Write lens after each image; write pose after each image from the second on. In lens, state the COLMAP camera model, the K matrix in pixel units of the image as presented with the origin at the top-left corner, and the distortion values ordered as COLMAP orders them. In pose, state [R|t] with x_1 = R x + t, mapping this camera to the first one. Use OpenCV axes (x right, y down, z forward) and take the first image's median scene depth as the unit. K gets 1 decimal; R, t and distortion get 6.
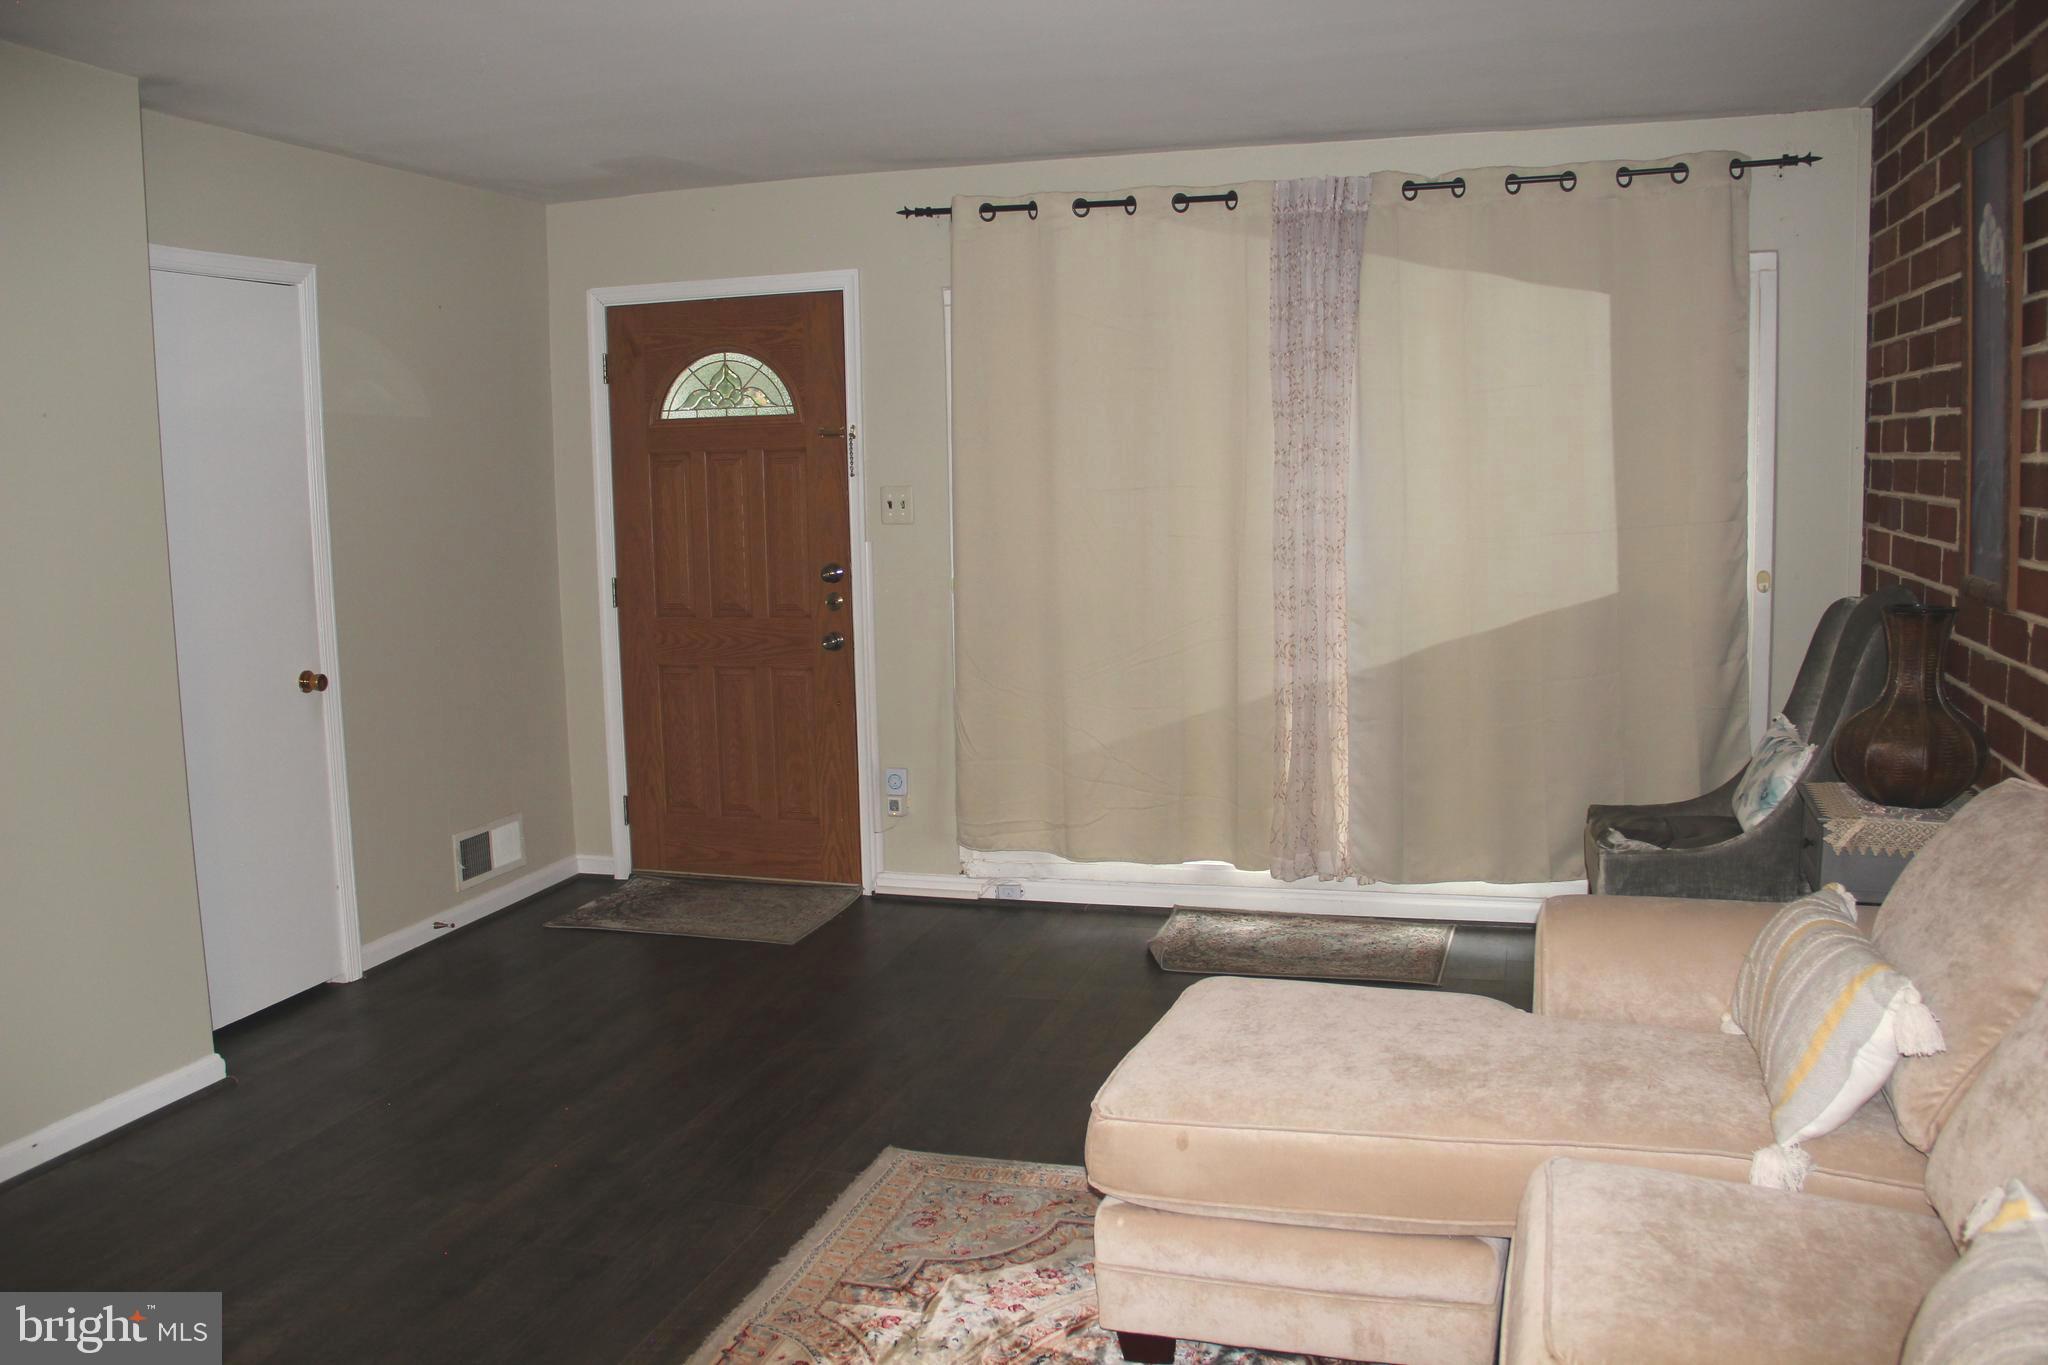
lens RADIAL K [[1713.4, 0, 1022.3], [0, 1713.4, 684.9], [0, 0, 1]] dist [-0.148215, 0.090919]
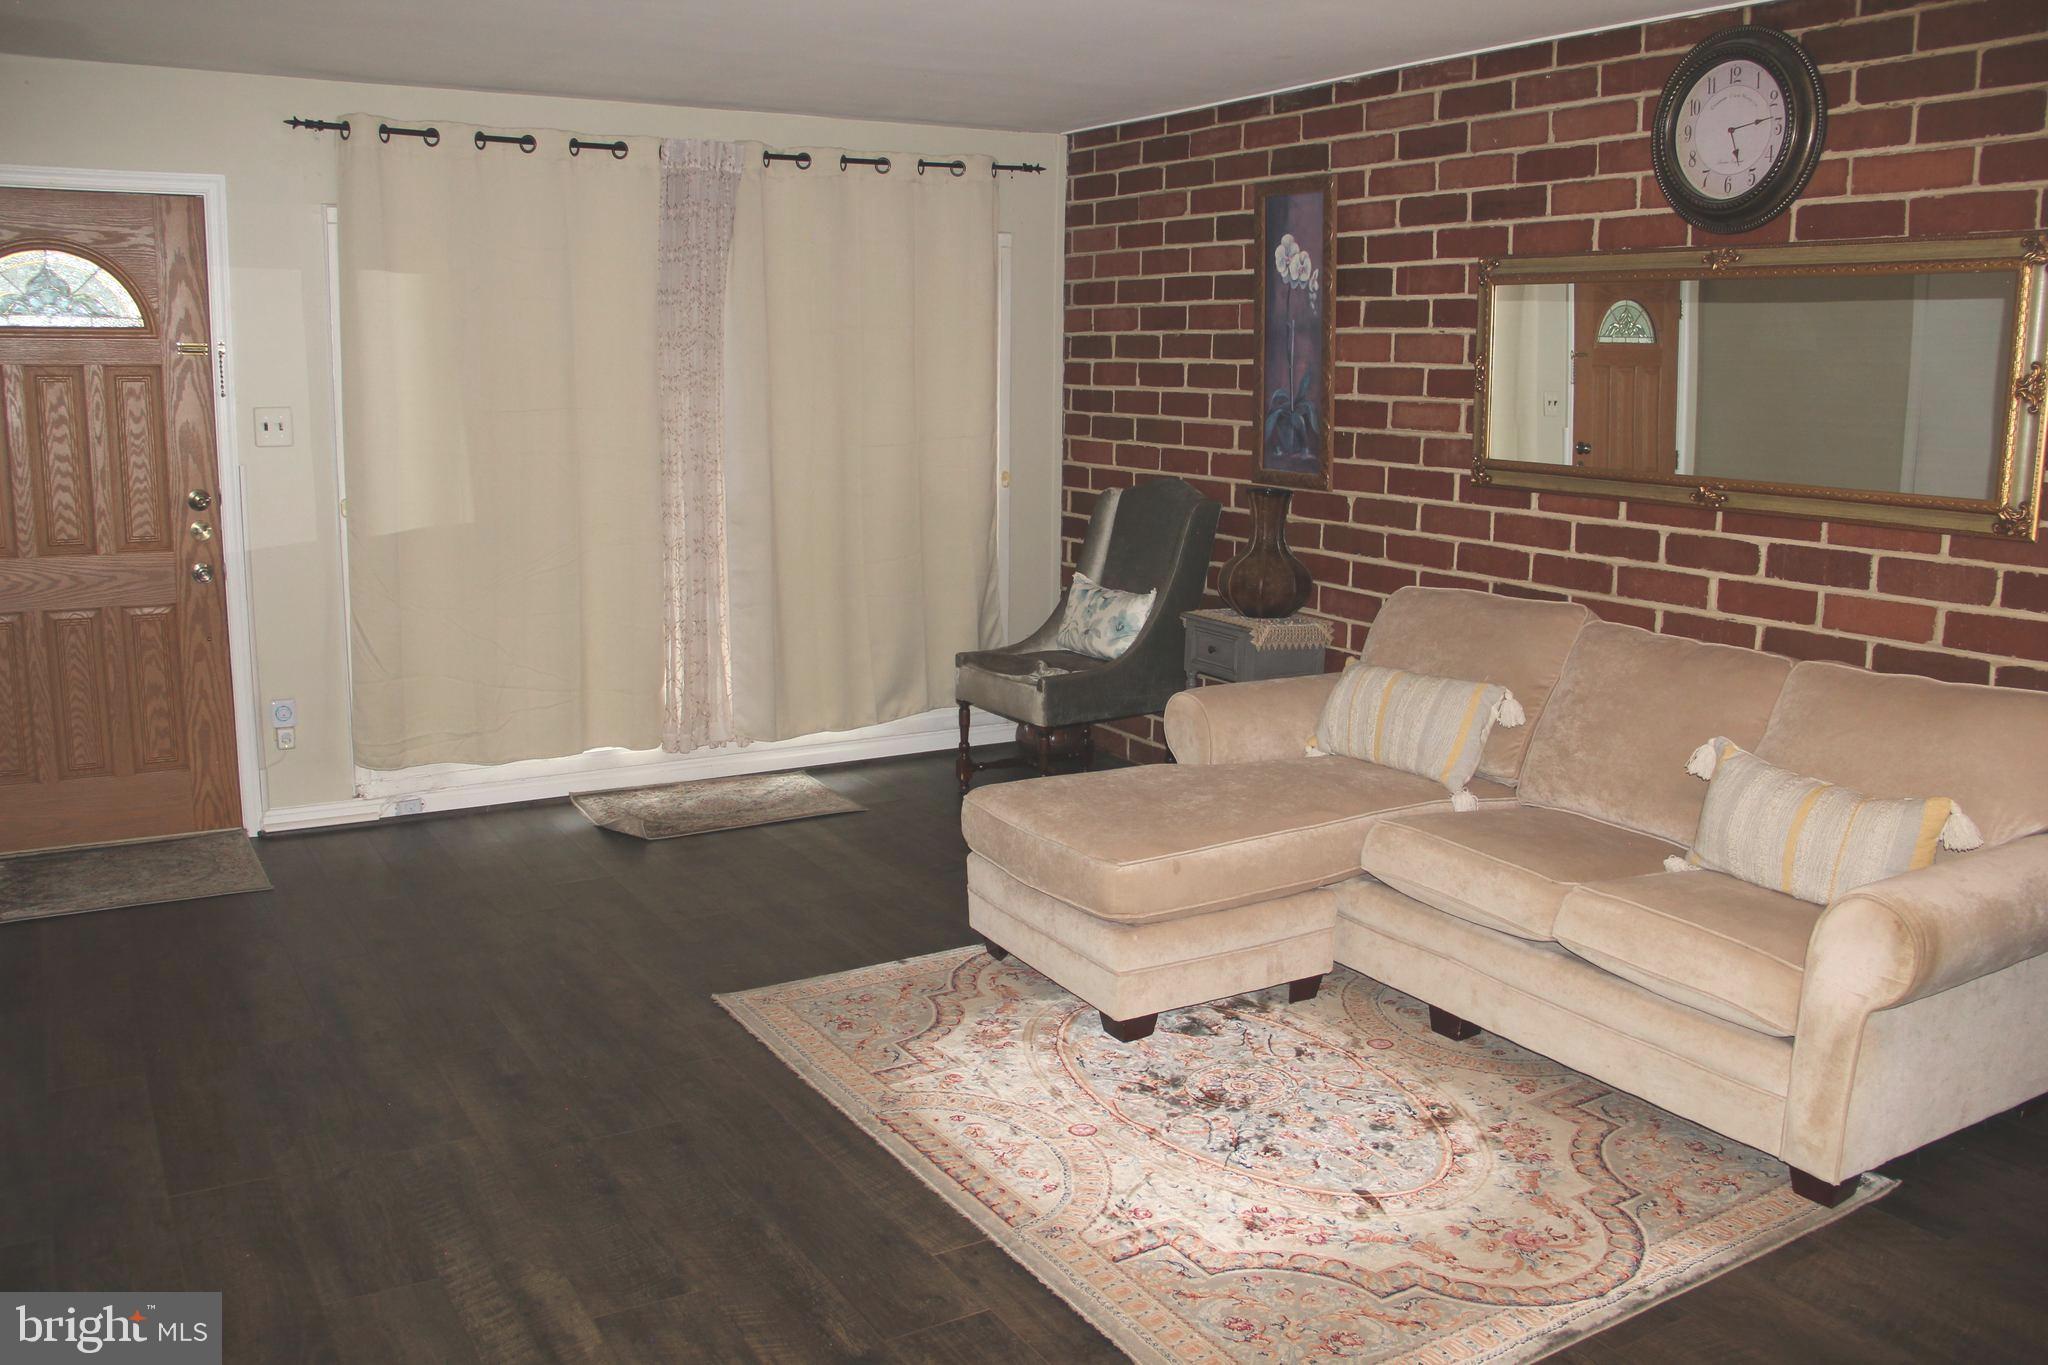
lens RADIAL K [[1713.4, 0, 1028.5], [0, 1713.4, 677.5], [0, 0, 1]] dist [-0.148215, 0.090919]
pose [[0.665200, -0.103633, 0.739438, -0.535265], [0.069895, 0.994615, 0.076519, -0.007047], [-0.743387, 0.000782, 0.668861, 0.061216]]
